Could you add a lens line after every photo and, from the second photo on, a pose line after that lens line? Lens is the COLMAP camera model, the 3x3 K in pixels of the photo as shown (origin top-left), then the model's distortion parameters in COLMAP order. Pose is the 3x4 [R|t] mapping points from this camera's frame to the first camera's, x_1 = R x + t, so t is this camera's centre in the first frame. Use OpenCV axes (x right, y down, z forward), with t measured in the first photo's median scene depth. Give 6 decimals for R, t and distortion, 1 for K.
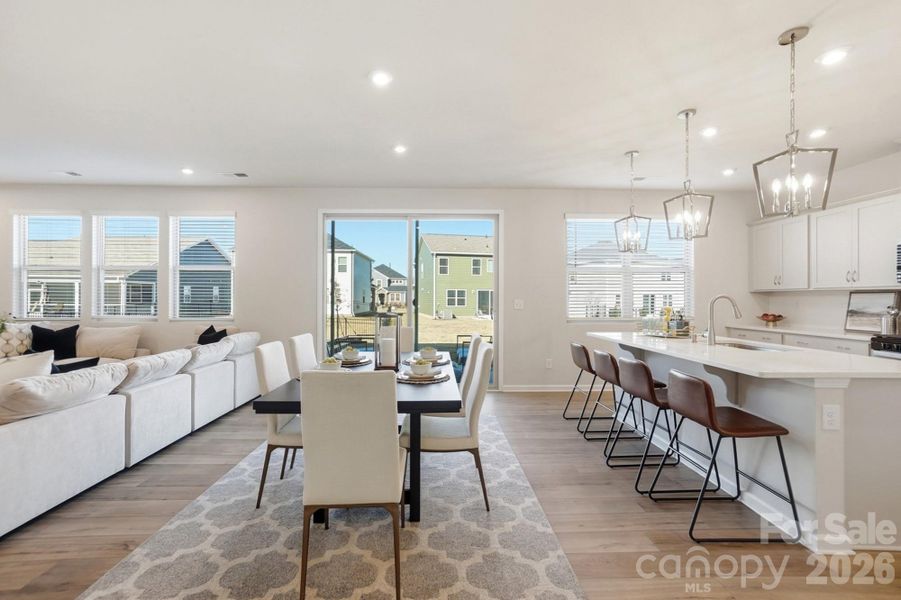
lens RADIAL K [[399.5, 0, 442.1], [0, 399.5, 297.8], [0, 0, 1]] dist [-0.044152, 0.023185]
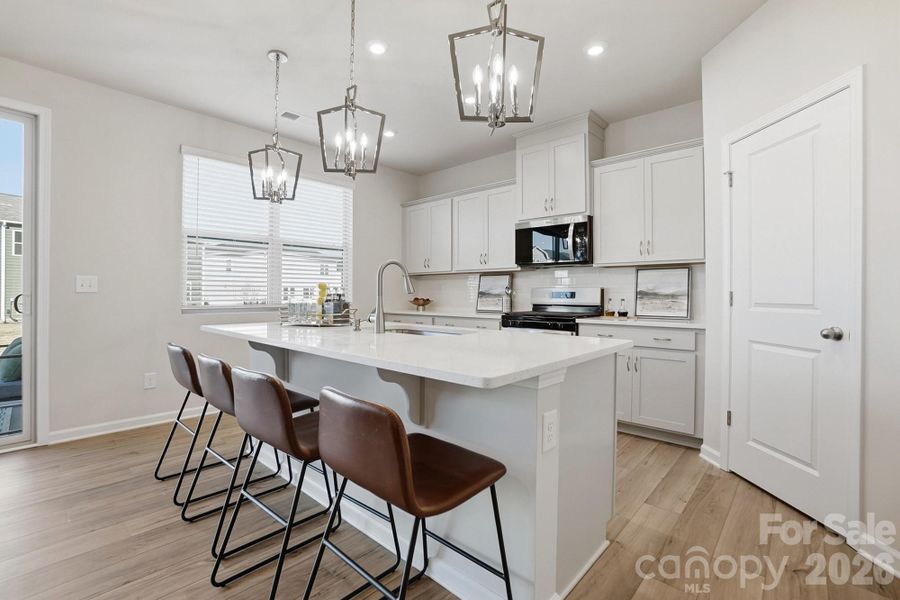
lens RADIAL K [[406.7, 0, 446.2], [0, 406.7, 294.0], [0, 0, 1]] dist [-0.065321, 0.023843]
pose [[0.690946, 0.000479, 0.722906, 0.206425], [-0.002323, 0.999996, 0.001557, 0.041432], [-0.722903, -0.002755, 0.690944, 0.348030]]
